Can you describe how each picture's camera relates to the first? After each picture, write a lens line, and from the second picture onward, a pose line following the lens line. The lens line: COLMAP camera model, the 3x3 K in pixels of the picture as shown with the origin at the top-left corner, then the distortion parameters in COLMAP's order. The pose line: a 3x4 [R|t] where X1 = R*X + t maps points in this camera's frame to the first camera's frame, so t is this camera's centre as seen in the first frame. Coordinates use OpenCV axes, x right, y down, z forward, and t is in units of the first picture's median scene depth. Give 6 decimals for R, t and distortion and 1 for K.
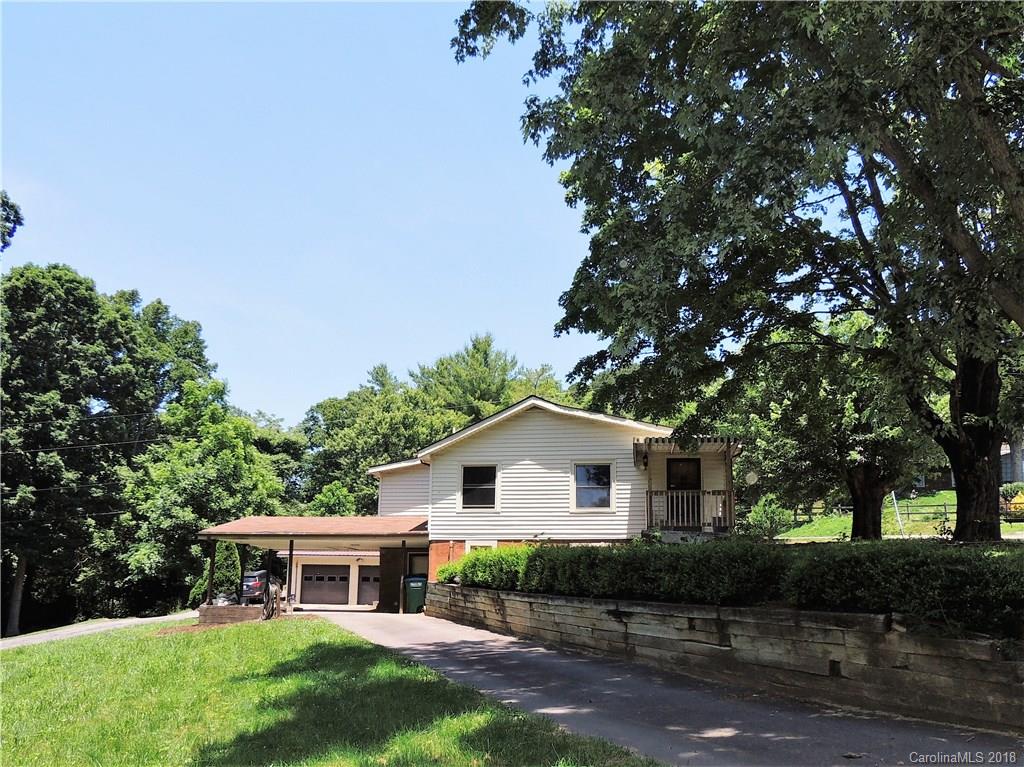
lens RADIAL K [[878.8, 0, 519.4], [0, 878.8, 460.1], [0, 0, 1]] dist [-0.038830, 0.036490]
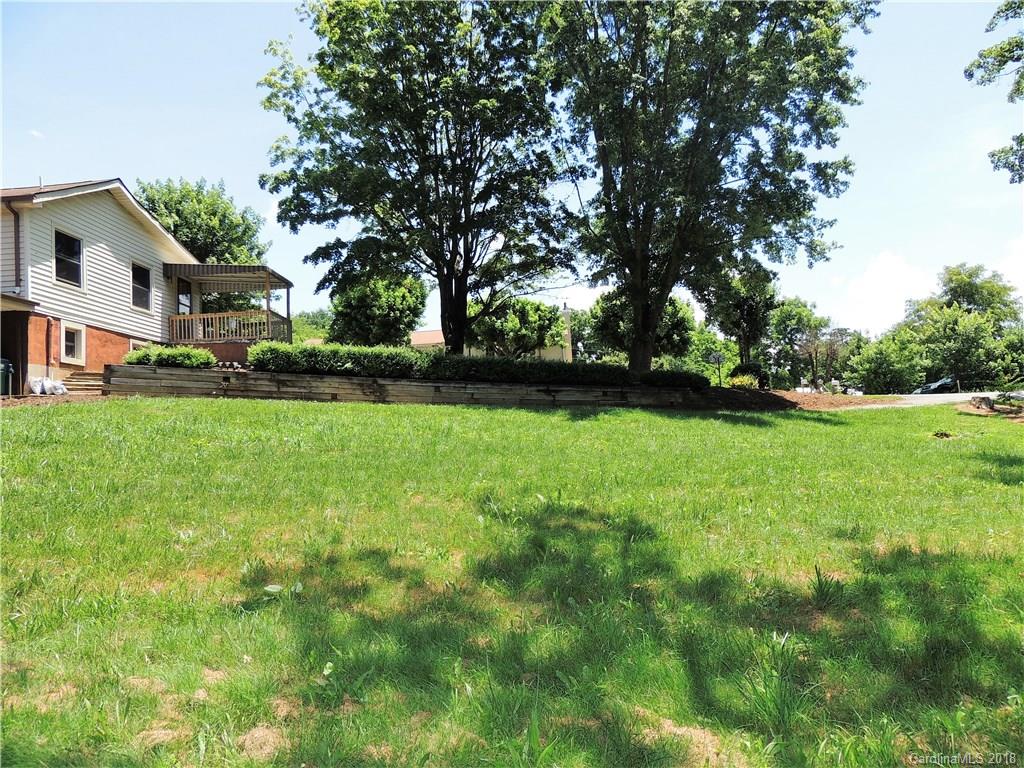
lens RADIAL K [[719.9, 0, 513.1], [0, 719.9, 381.1], [0, 0, 1]] dist [-0.005900, -0.001972]
pose [[-0.133008, 0.065845, 0.988925, -0.436897], [-0.125032, 0.988704, -0.082647, 0.084123], [-0.983197, -0.134640, -0.123273, 0.358454]]
